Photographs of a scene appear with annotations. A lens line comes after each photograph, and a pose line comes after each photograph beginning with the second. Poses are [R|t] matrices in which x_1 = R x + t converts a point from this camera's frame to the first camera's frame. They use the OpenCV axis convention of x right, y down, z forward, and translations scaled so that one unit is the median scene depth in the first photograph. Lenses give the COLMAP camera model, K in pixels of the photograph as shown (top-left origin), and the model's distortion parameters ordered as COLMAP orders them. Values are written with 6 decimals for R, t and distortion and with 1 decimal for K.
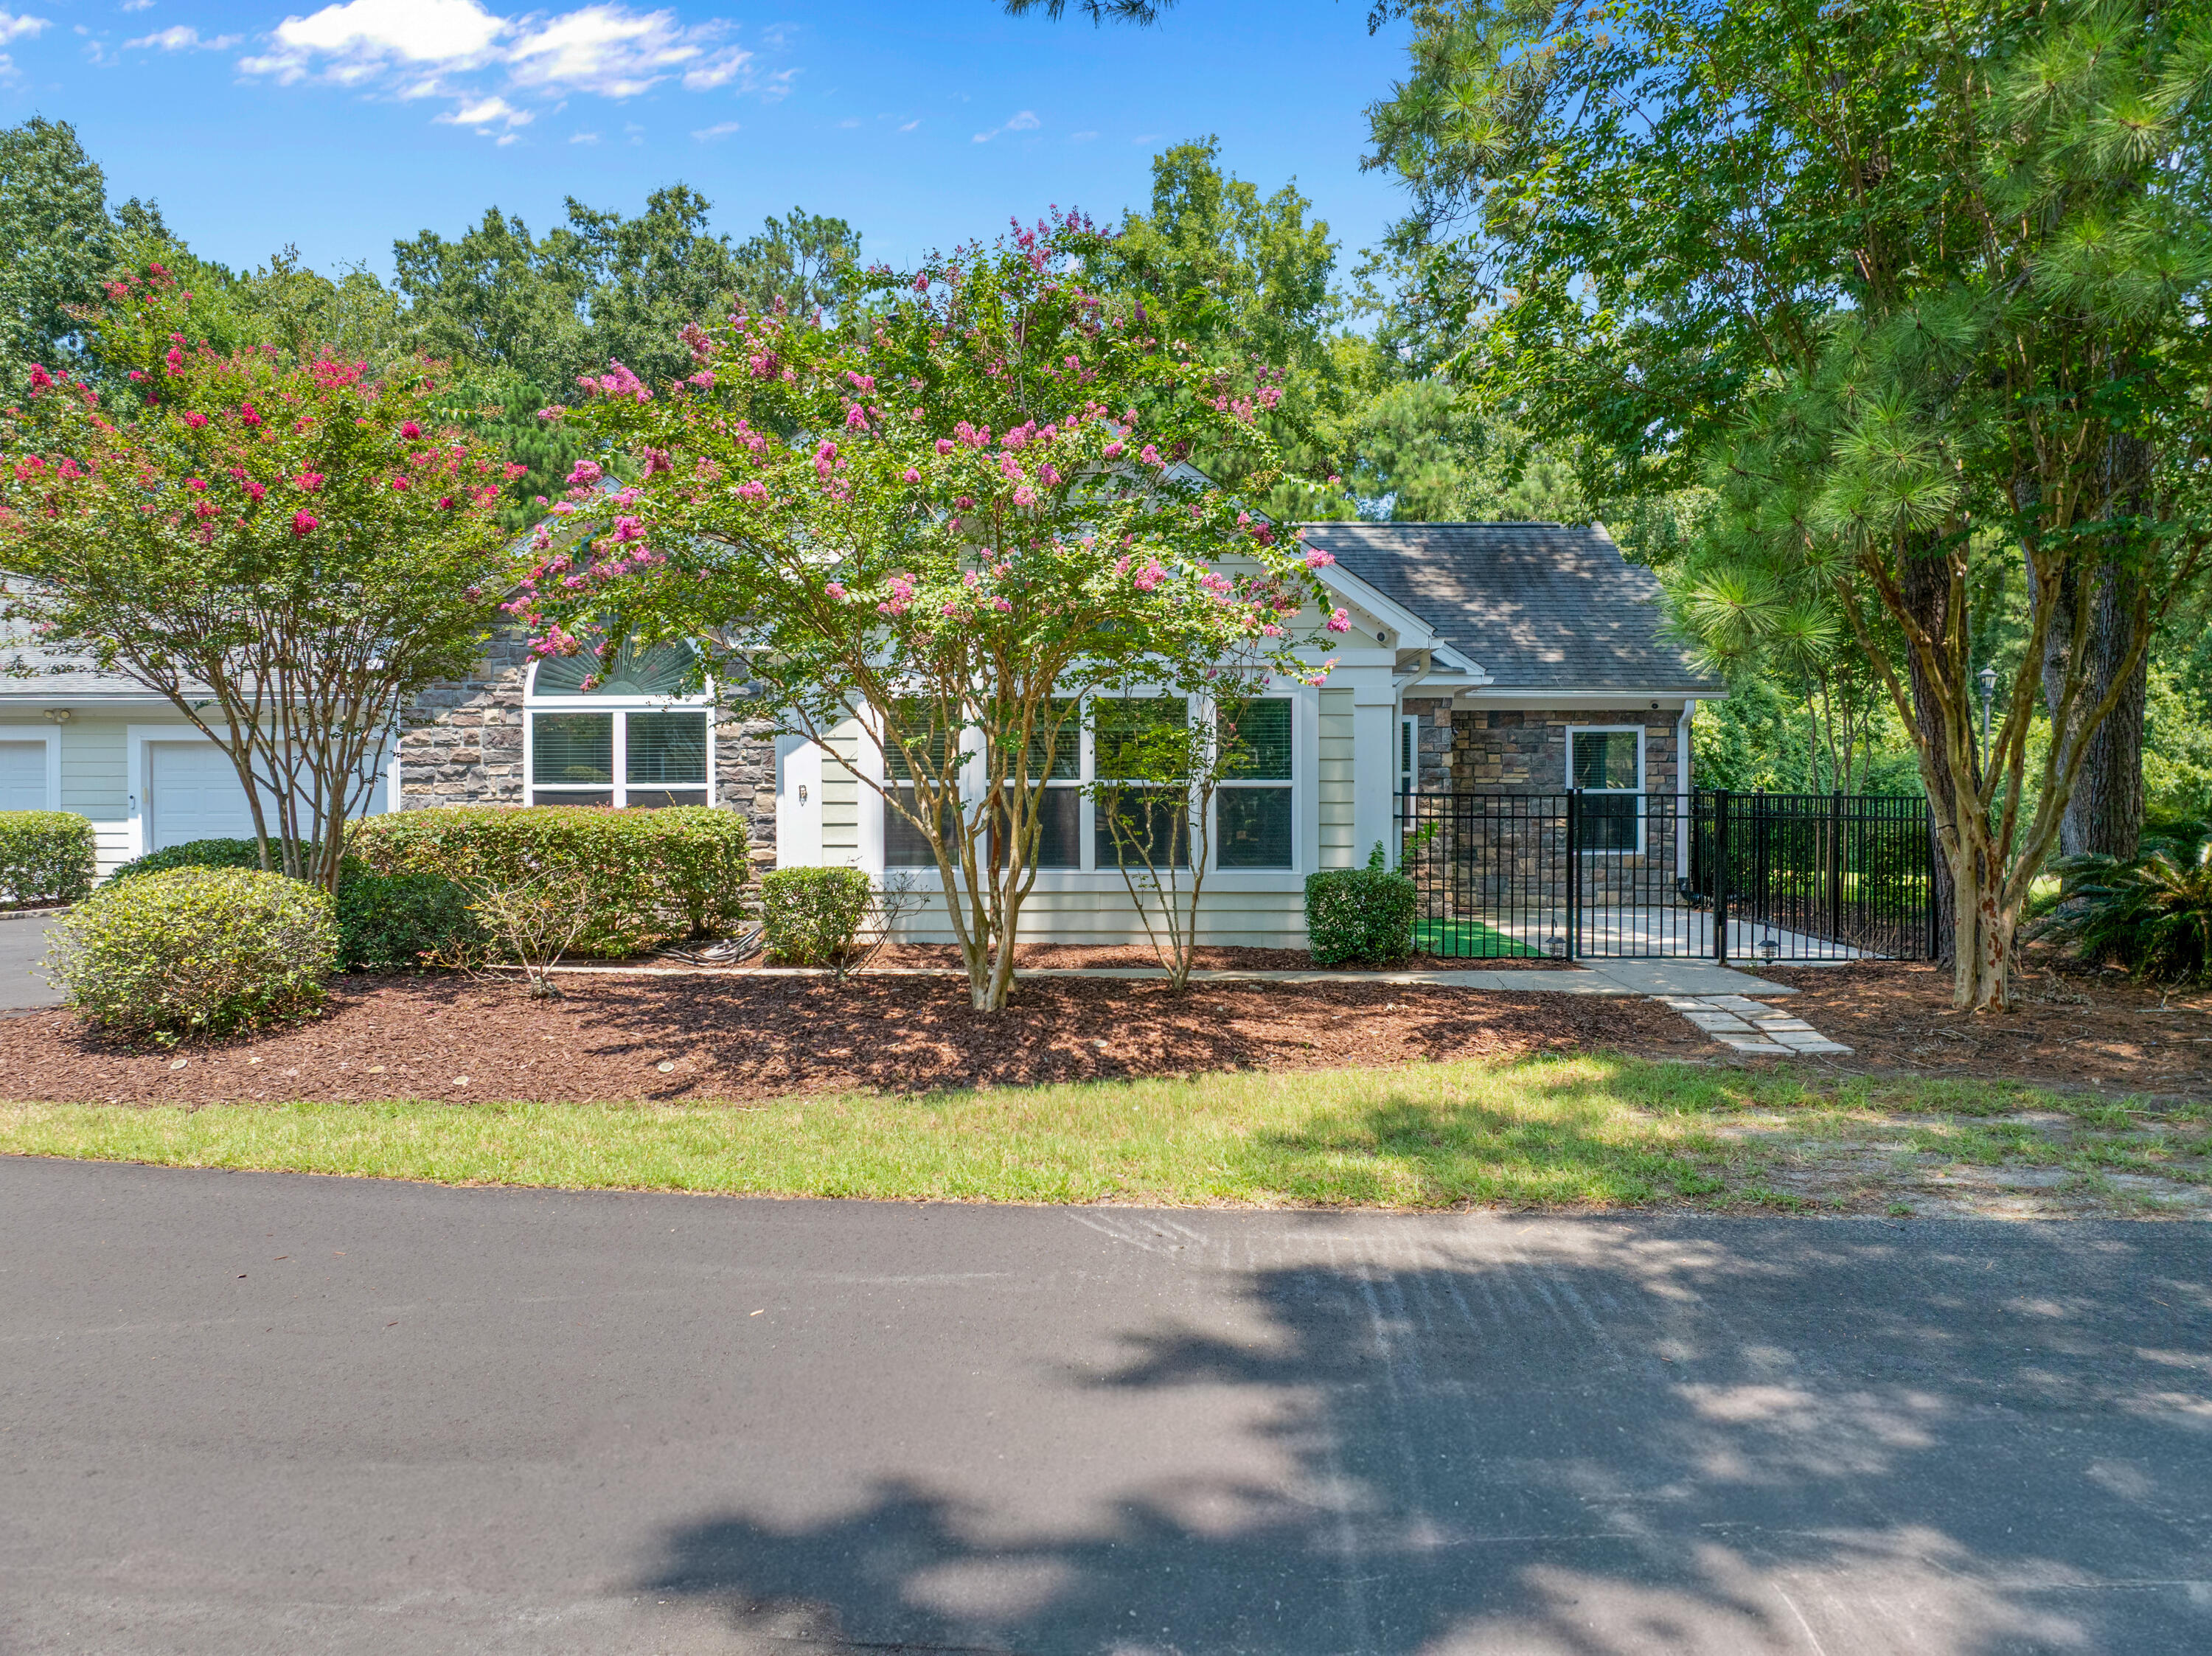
lens RADIAL K [[1585.7, 0, 1106.0], [0, 1585.7, 828.0], [0, 0, 1]] dist [-0.028205, 0.006516]
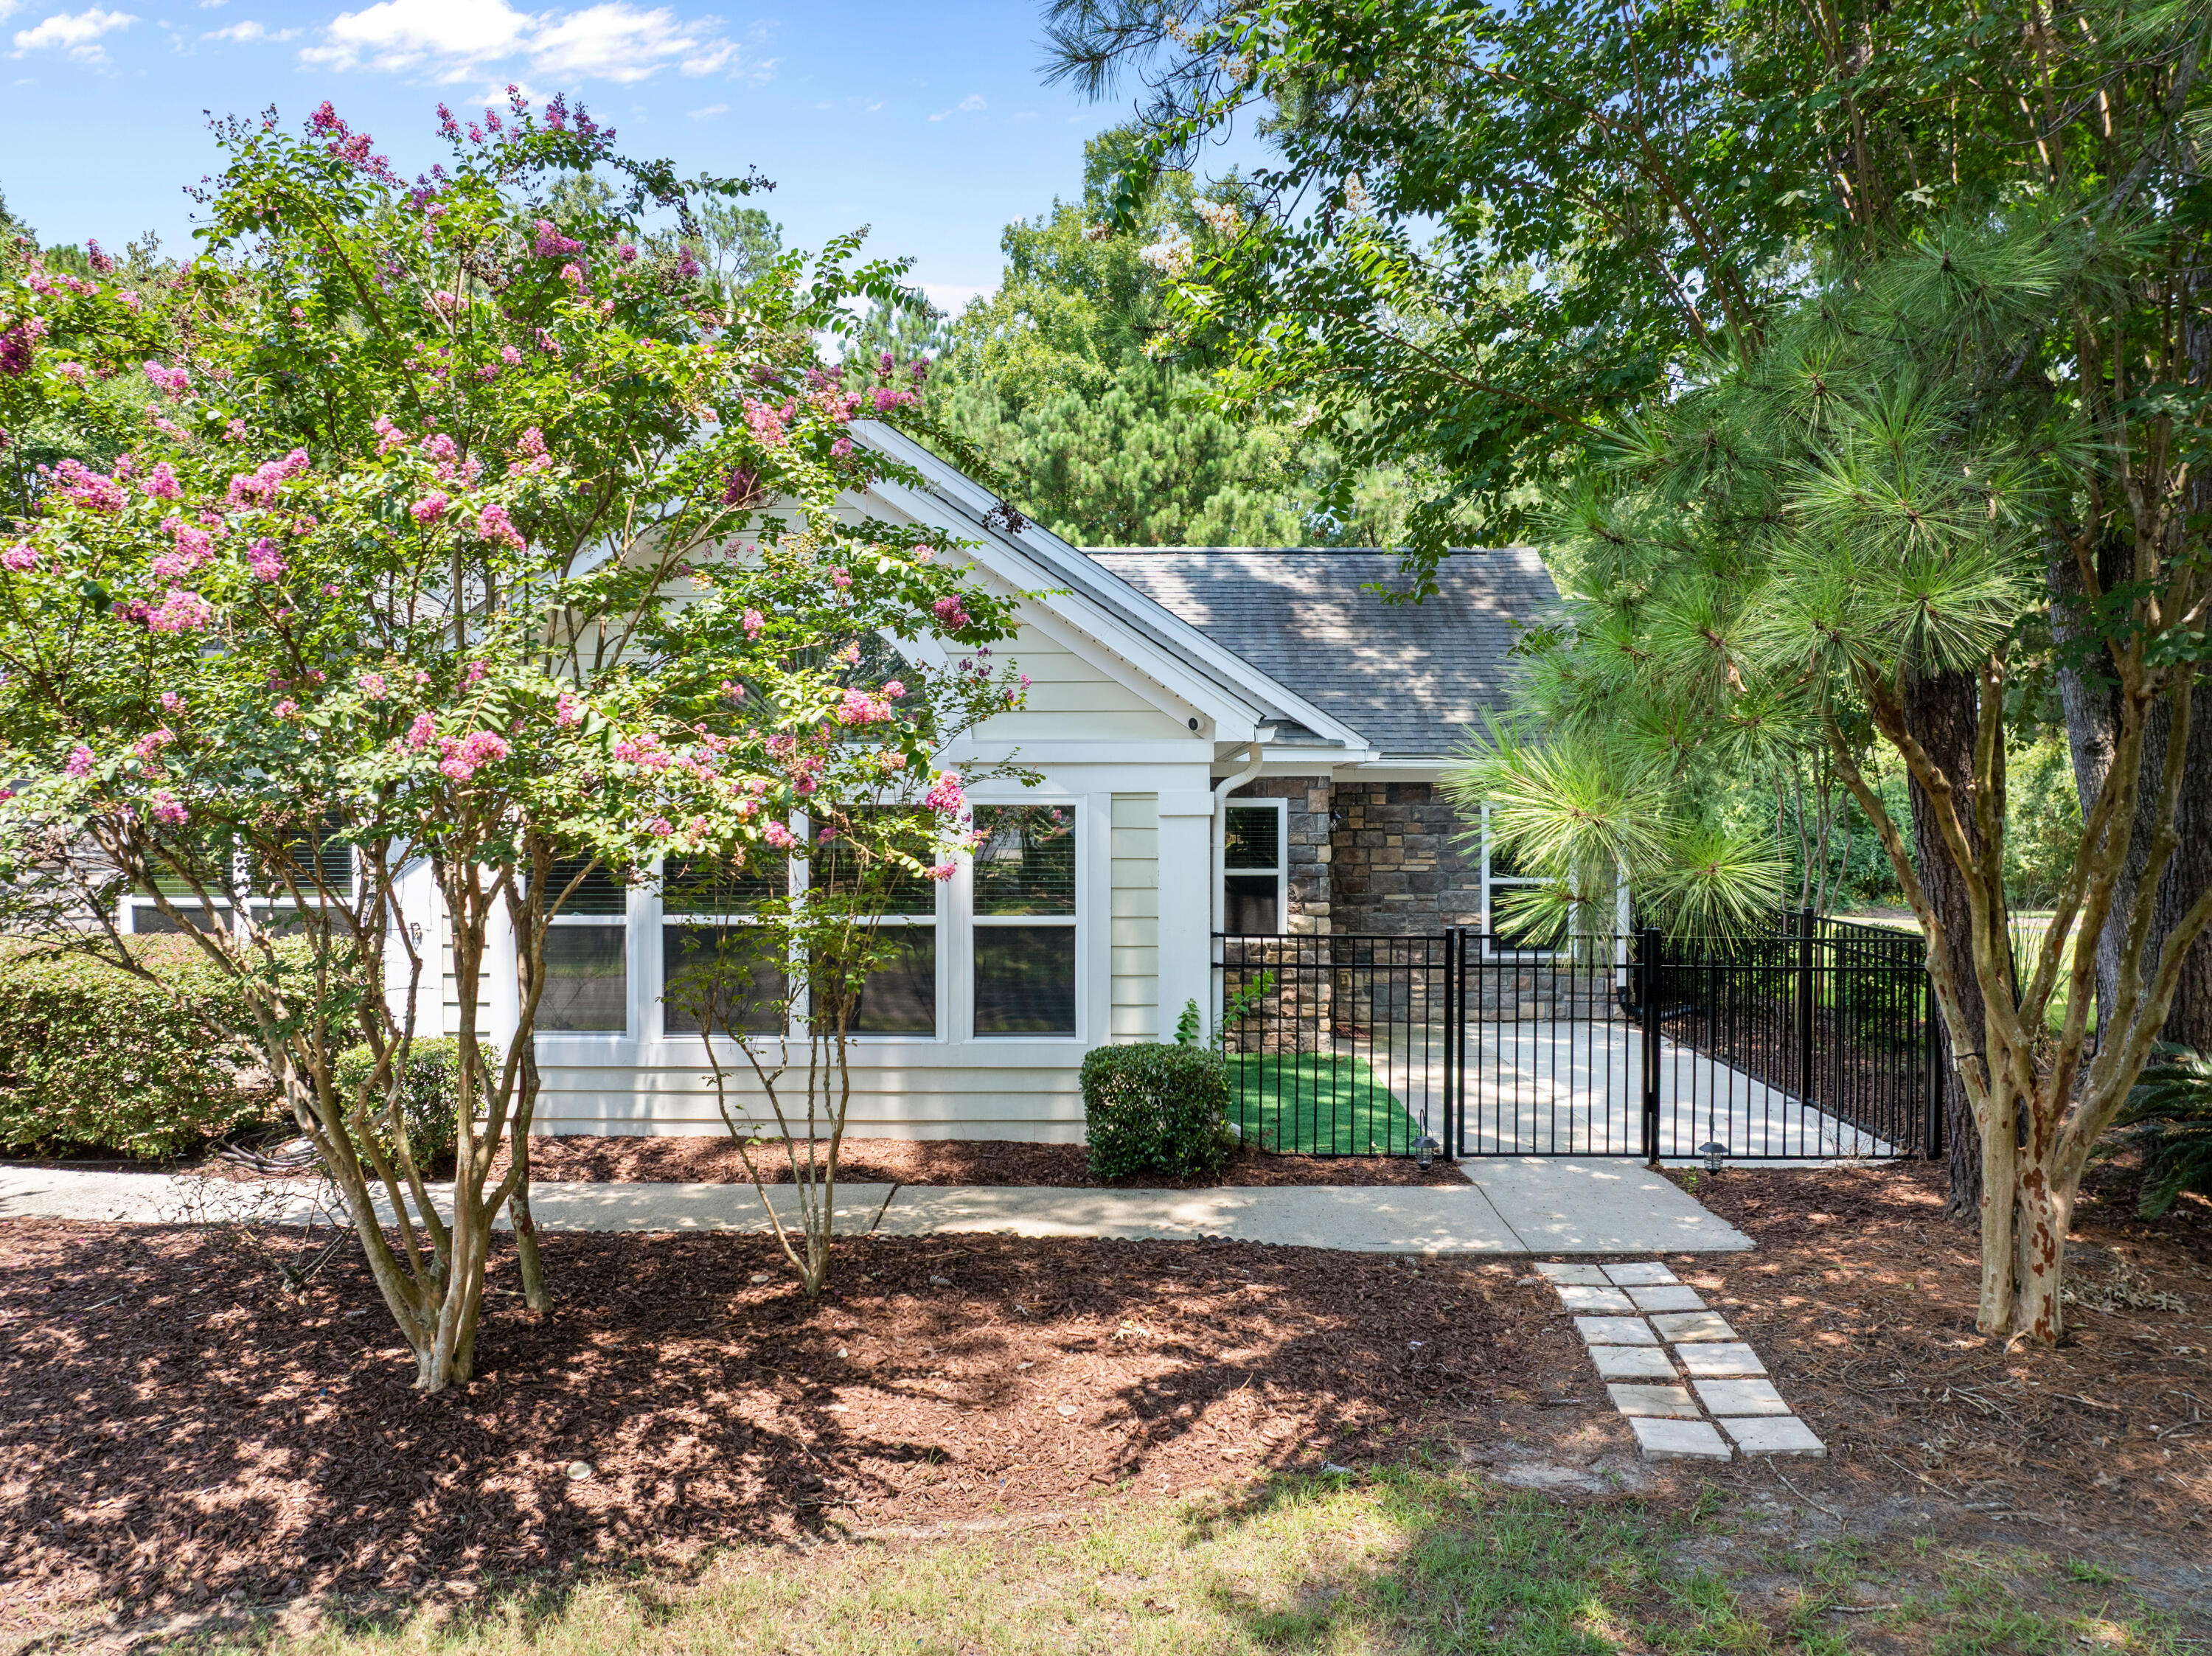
lens RADIAL K [[1585.7, 0, 1106.0], [0, 1585.7, 828.0], [0, 0, 1]] dist [-0.028205, 0.006516]
pose [[0.999939, -0.001087, 0.011021, 0.107650], [0.001103, 0.999998, -0.001445, -0.061083], [-0.011020, 0.001458, 0.999938, 0.224065]]
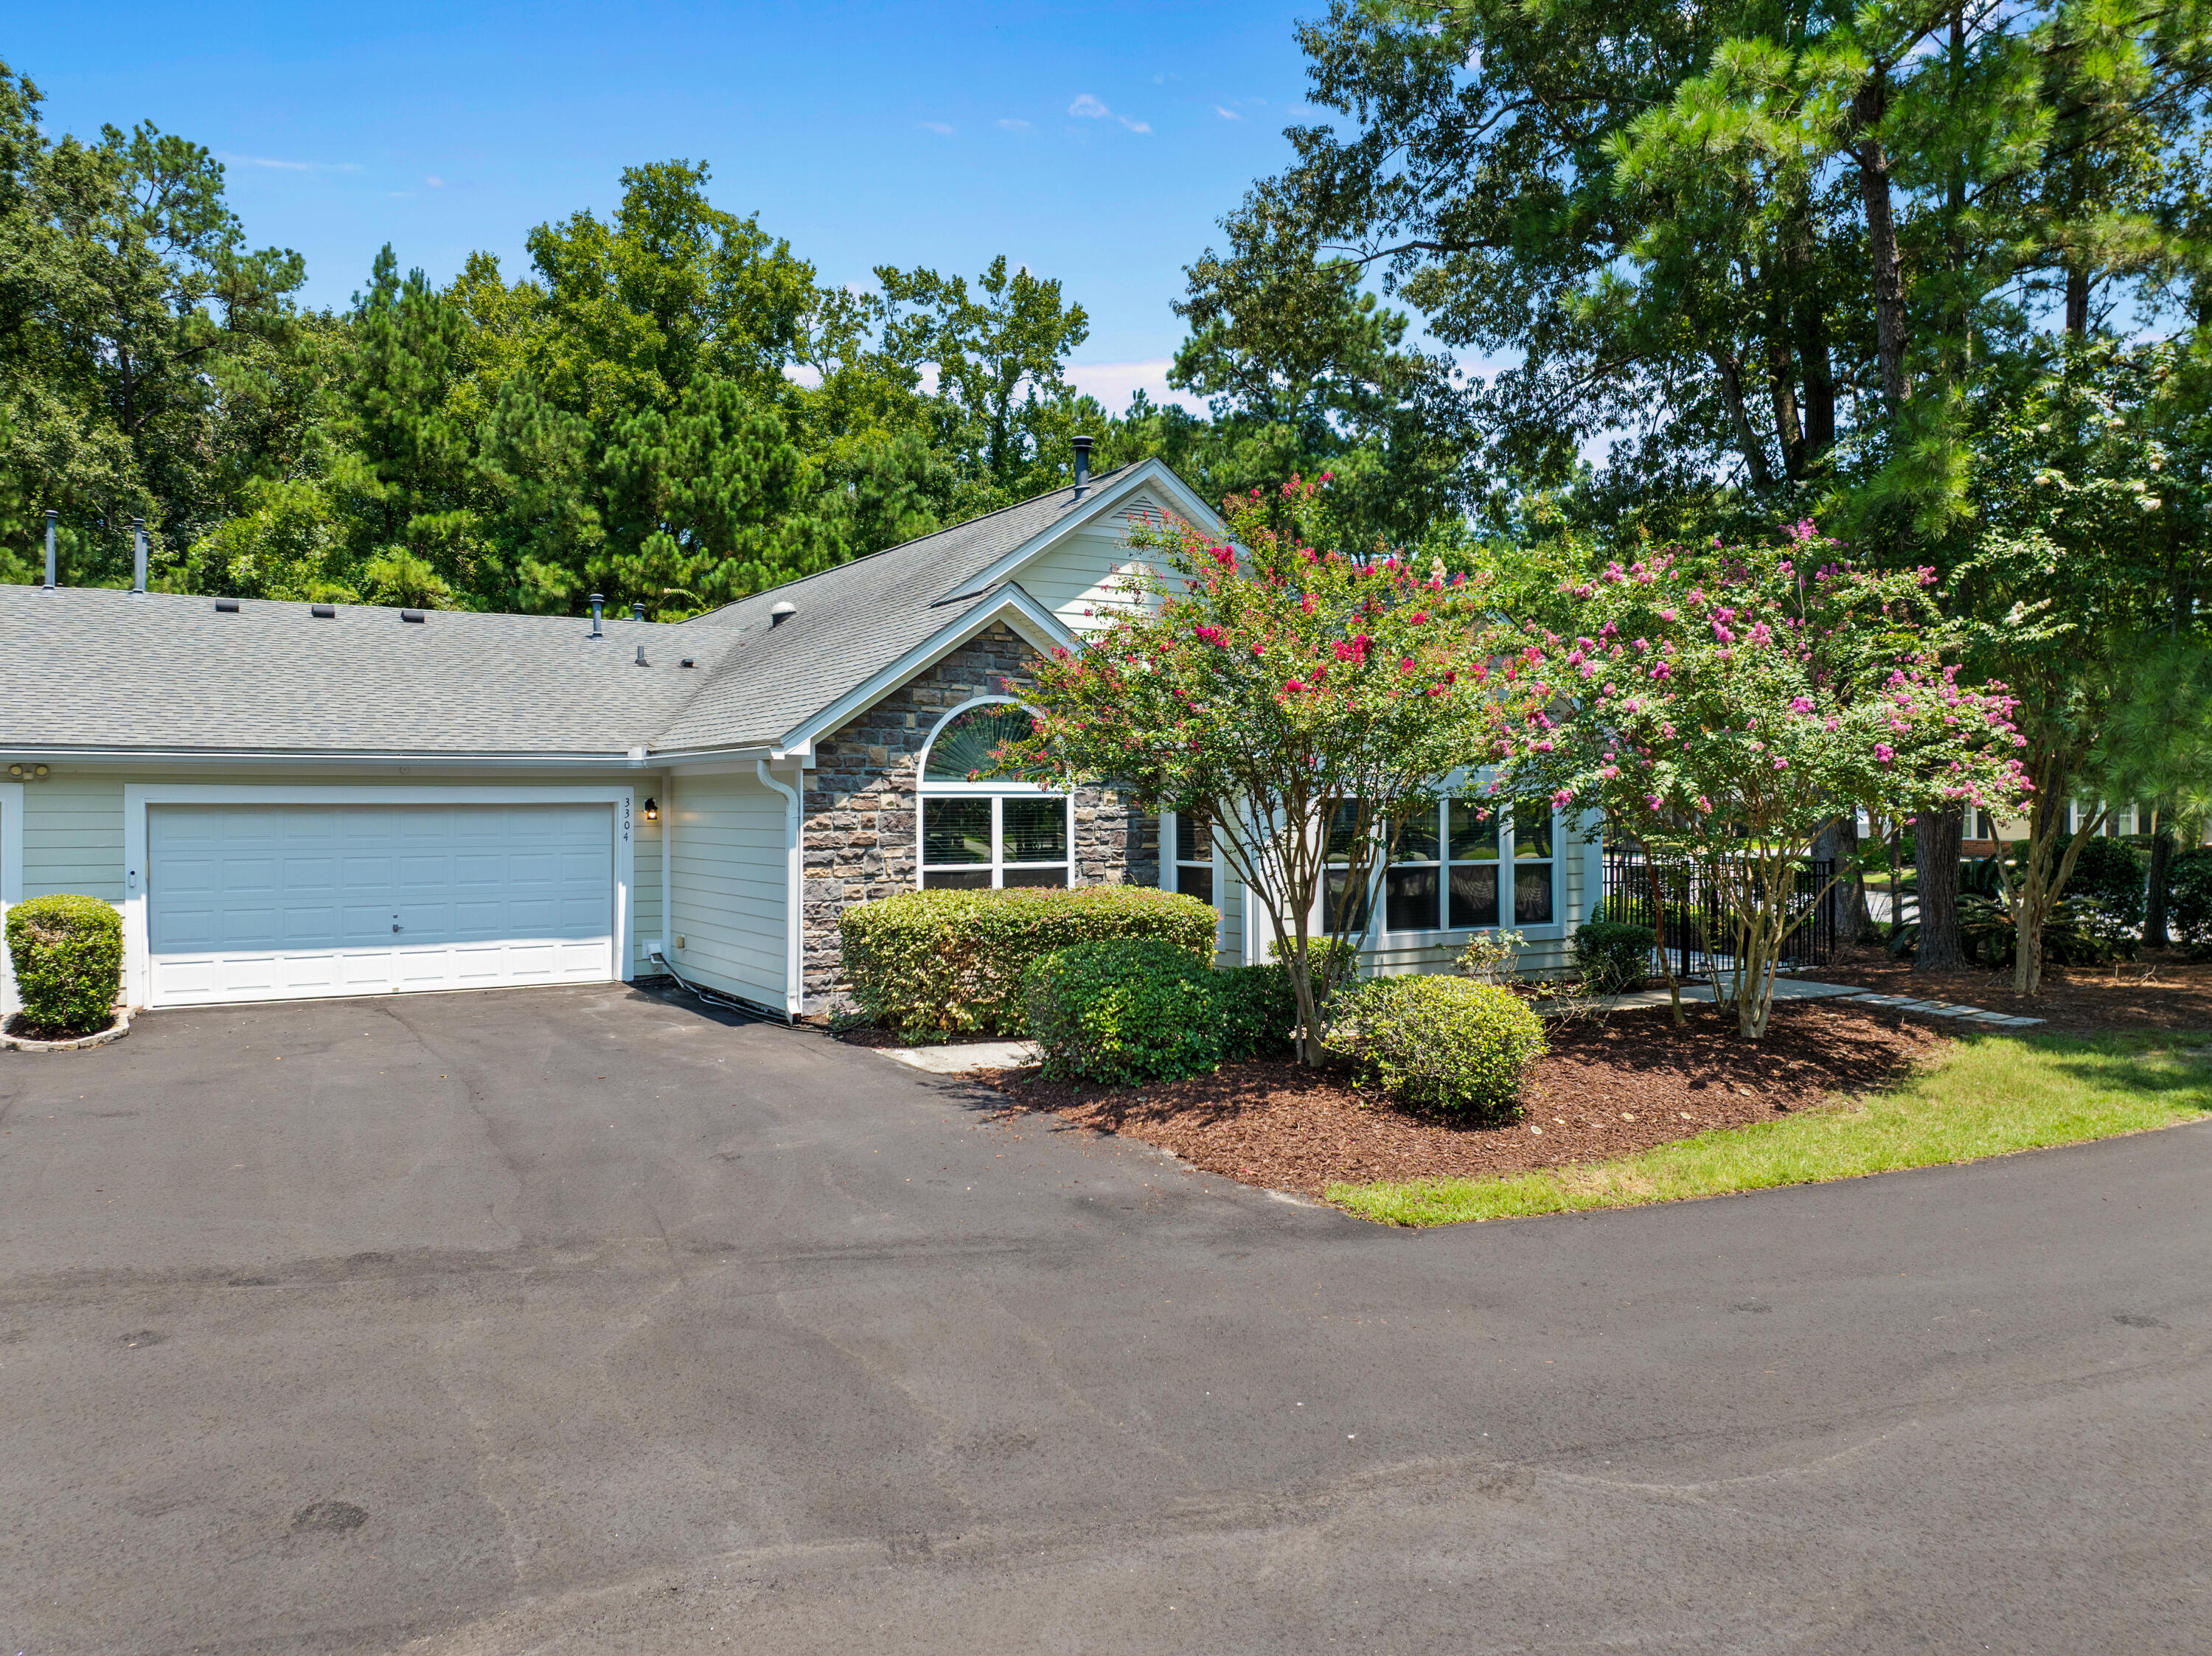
lens RADIAL K [[1585.7, 0, 1106.0], [0, 1585.7, 828.0], [0, 0, 1]] dist [-0.028205, 0.006516]
pose [[0.833648, -0.008434, 0.552232, -0.845379], [0.005166, 0.999959, 0.007474, -0.060013], [-0.552272, -0.003378, 0.833657, 0.053291]]
